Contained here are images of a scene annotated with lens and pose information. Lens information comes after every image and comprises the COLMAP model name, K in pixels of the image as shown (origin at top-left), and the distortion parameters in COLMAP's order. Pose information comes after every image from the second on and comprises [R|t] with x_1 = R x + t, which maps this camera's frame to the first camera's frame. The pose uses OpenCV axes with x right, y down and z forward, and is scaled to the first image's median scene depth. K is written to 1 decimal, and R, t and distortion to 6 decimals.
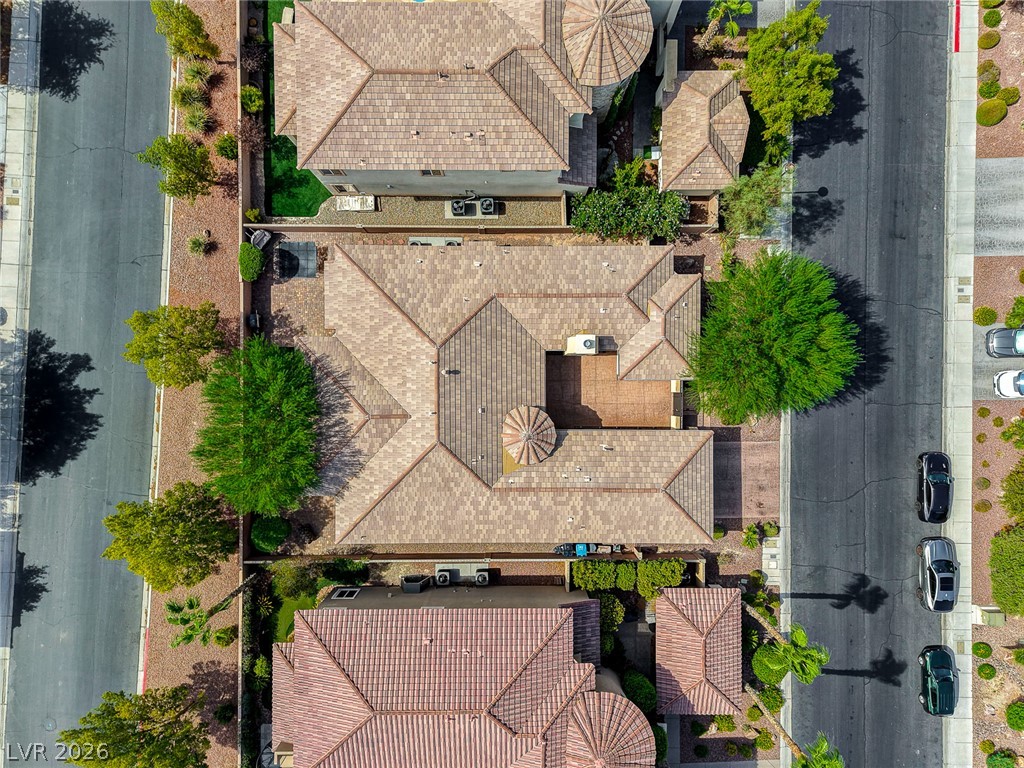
lens RADIAL K [[684.5, 0, 514.1], [0, 684.5, 378.9], [0, 0, 1]] dist [0.083735, -0.056548]
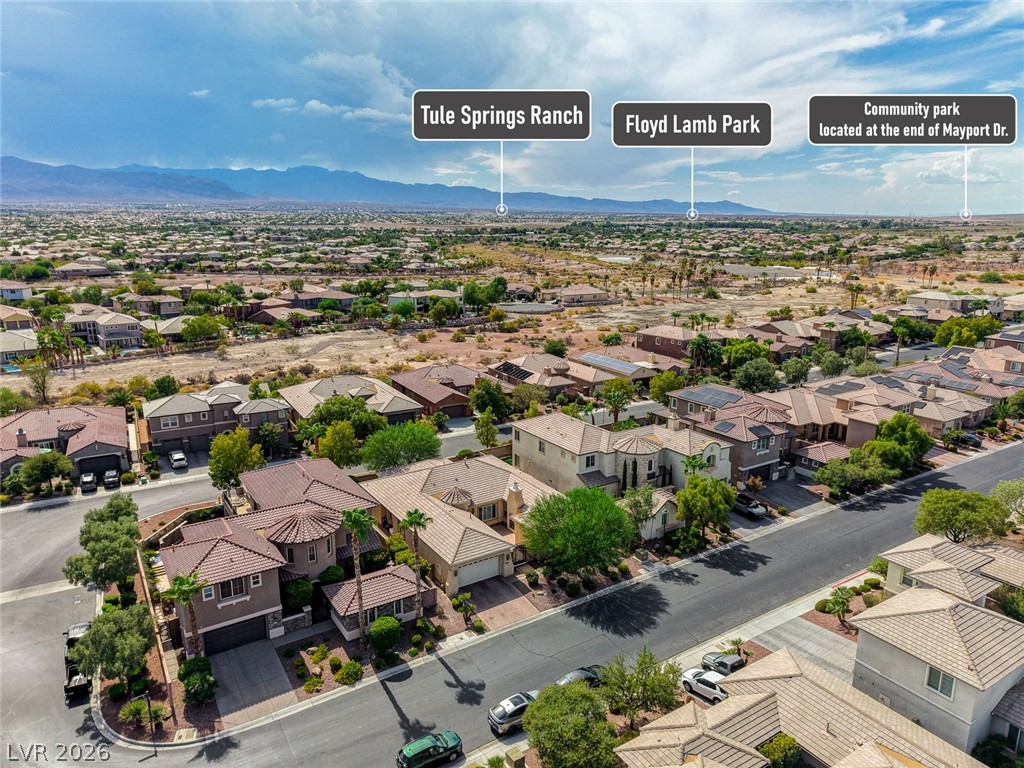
lens RADIAL K [[684.5, 0, 514.1], [0, 684.5, 378.9], [0, 0, 1]] dist [0.083735, -0.056548]
pose [[0.544044, 0.167282, -0.822212, 1.364326], [-0.839046, 0.113454, -0.532100, 0.781860], [0.004273, 0.979359, 0.202081, 0.295064]]
